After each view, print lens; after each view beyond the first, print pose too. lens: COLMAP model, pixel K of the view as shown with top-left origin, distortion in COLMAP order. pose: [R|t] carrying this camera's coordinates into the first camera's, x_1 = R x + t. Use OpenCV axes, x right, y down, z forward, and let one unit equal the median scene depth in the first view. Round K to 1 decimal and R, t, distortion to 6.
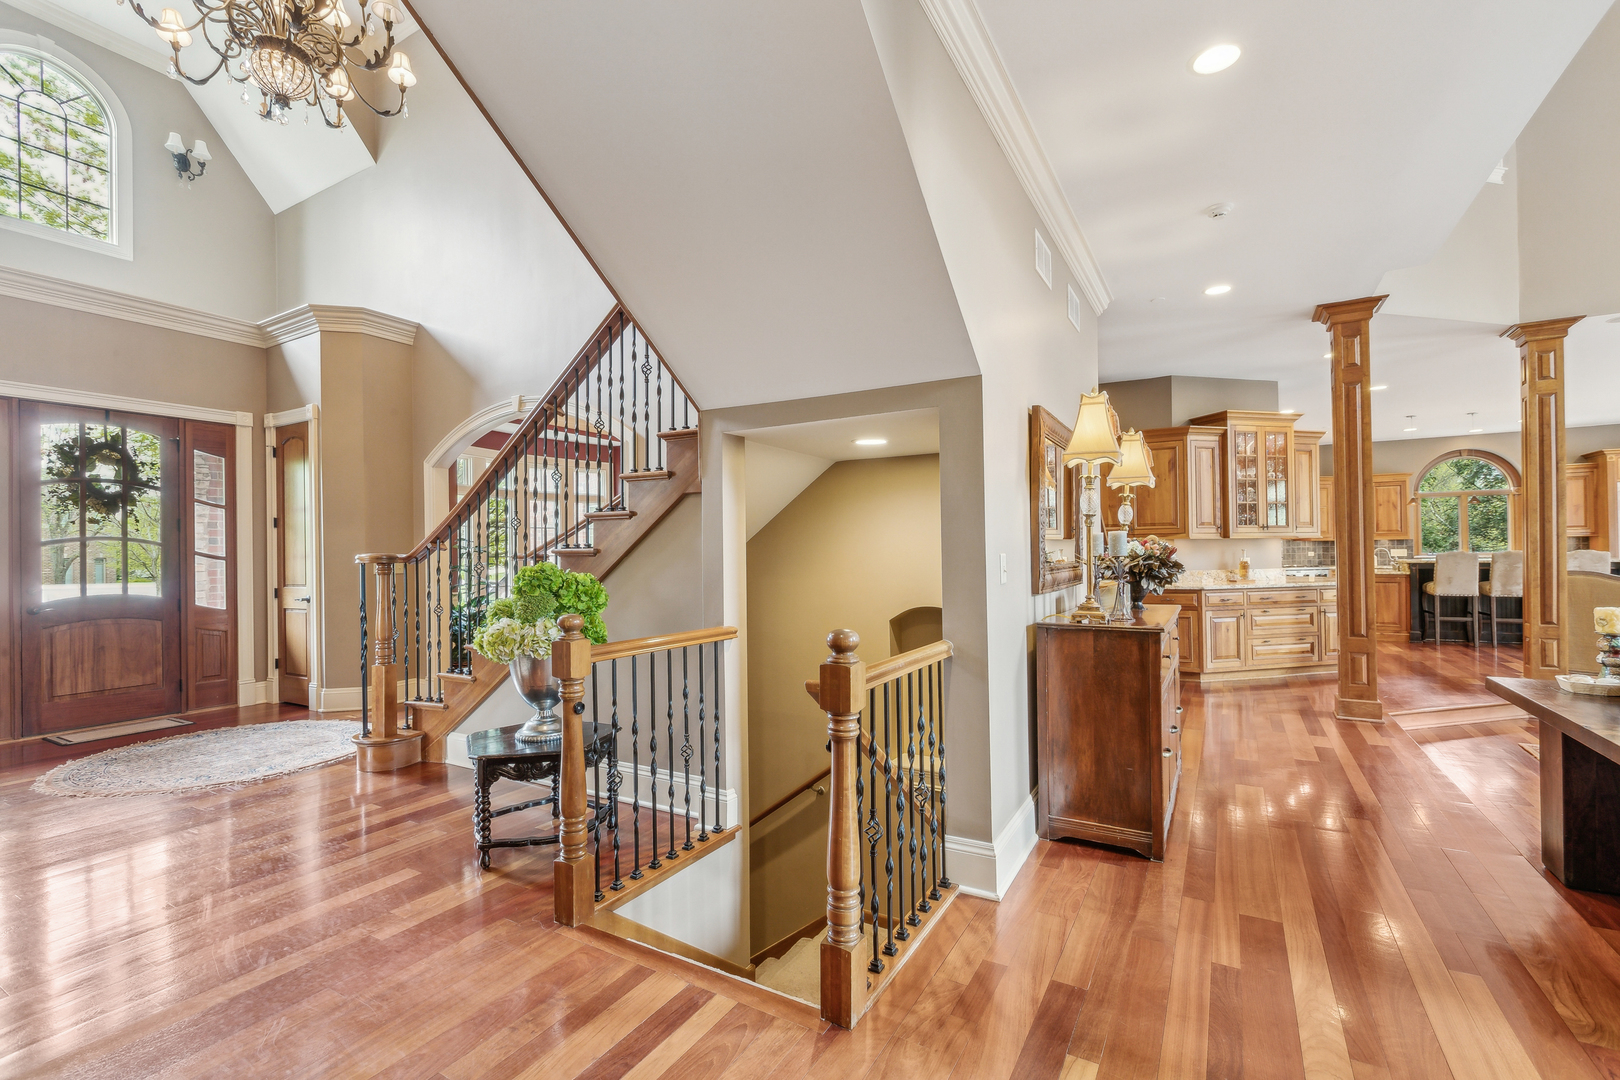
lens RADIAL K [[721.6, 0, 810.2], [0, 721.6, 551.5], [0, 0, 1]] dist [-0.001069, -0.000053]
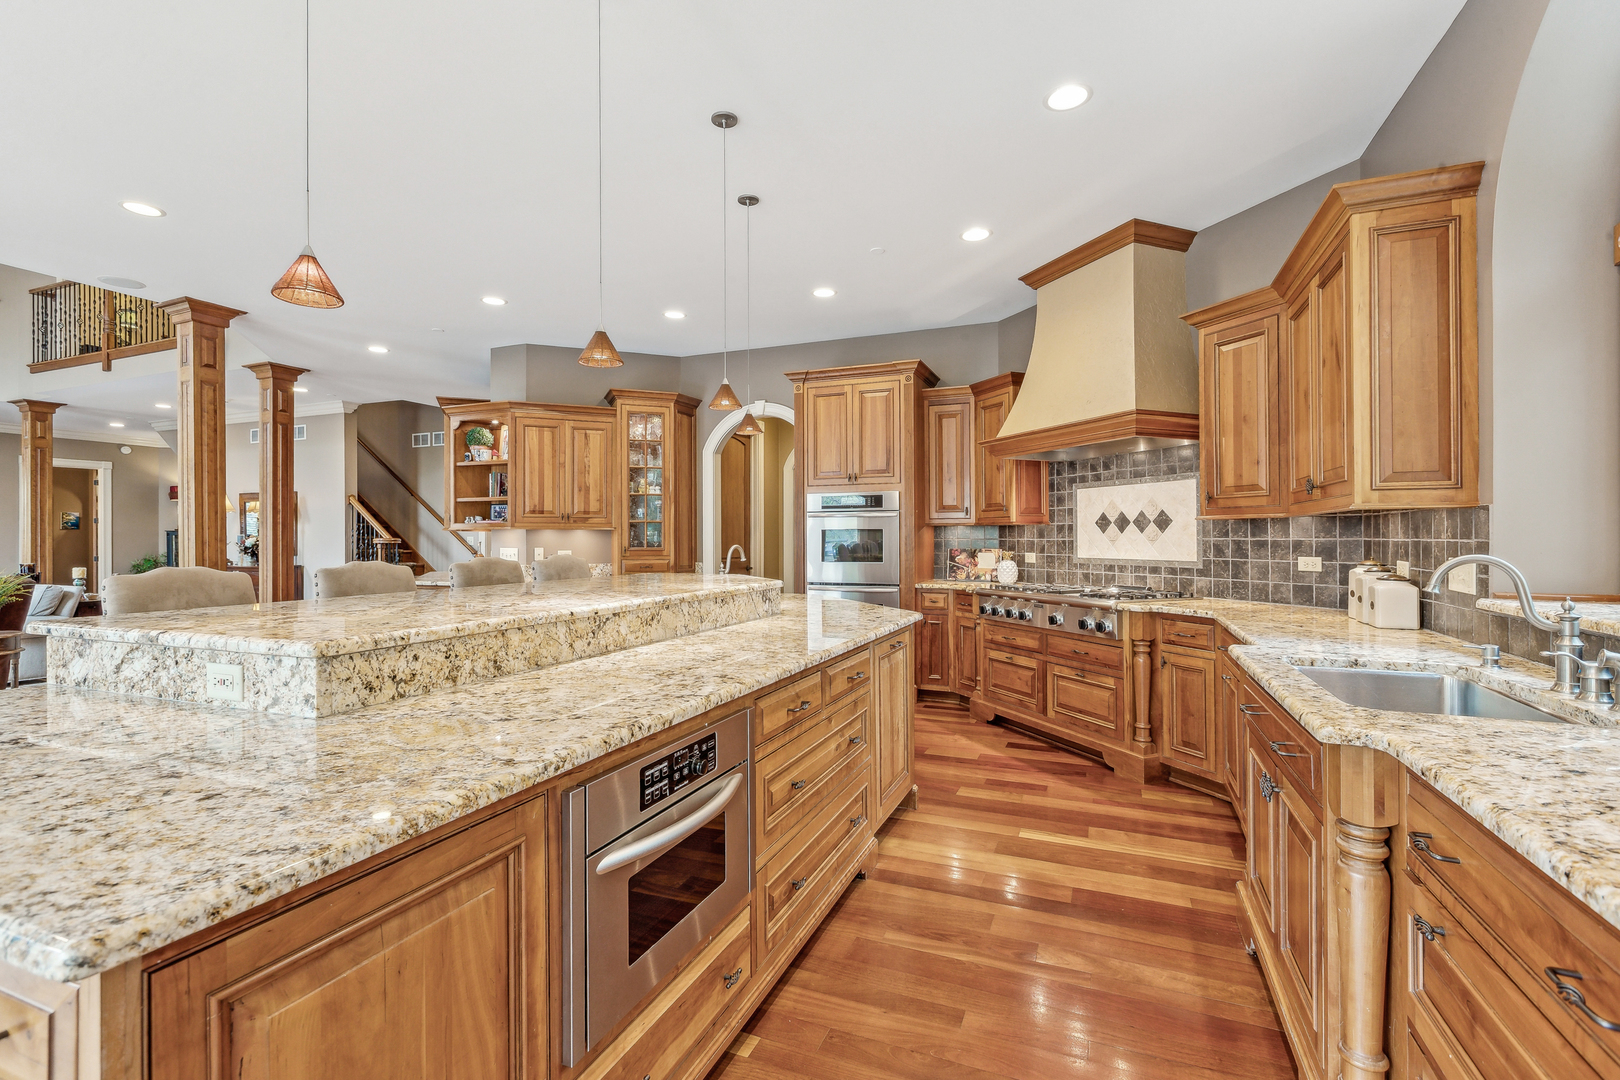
lens RADIAL K [[721.6, 0, 814.7], [0, 721.6, 524.8], [0, 0, 1]] dist [-0.001069, -0.000053]
pose [[0.153308, -0.004132, -0.988170, 1.253100], [0.005541, 0.999979, -0.003322, -0.016065], [0.988163, -0.004966, 0.153327, 1.009687]]
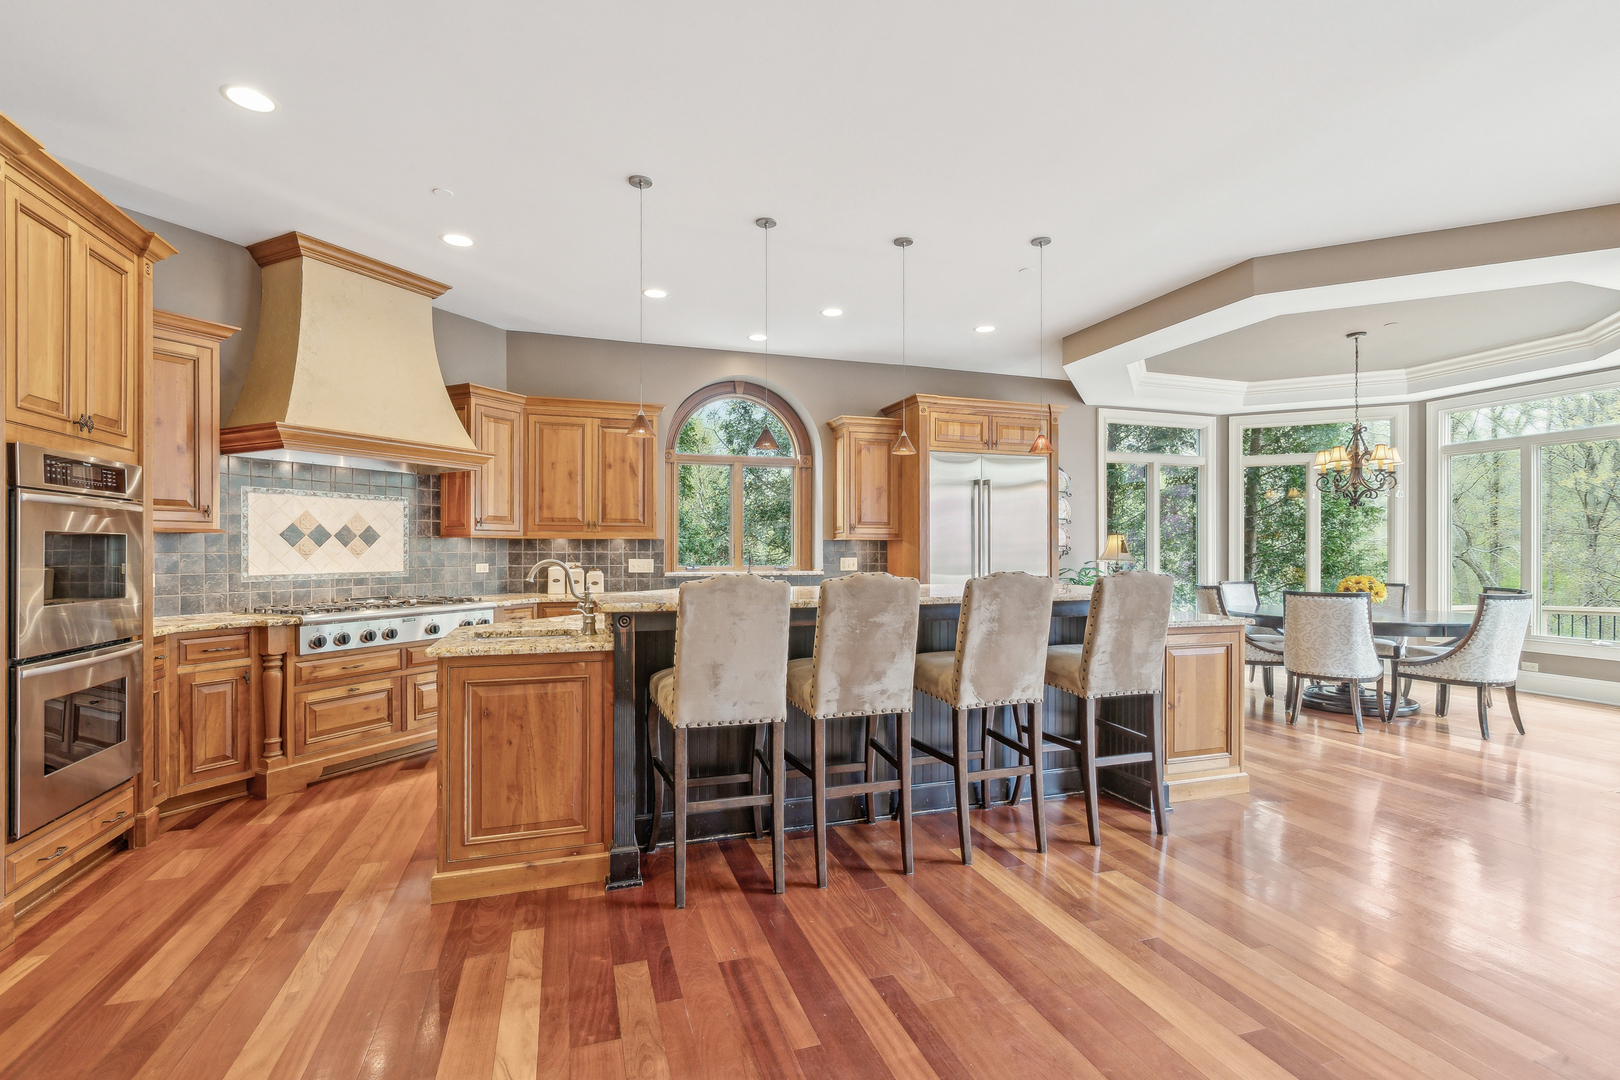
lens RADIAL K [[721.6, 0, 804.6], [0, 721.6, 549.4], [0, 0, 1]] dist [-0.001069, -0.000053]
pose [[0.664945, 0.013278, 0.746774, 0.654569], [-0.009506, 0.999911, -0.009314, -0.007635], [-0.746832, -0.000906, 0.665012, 0.735776]]
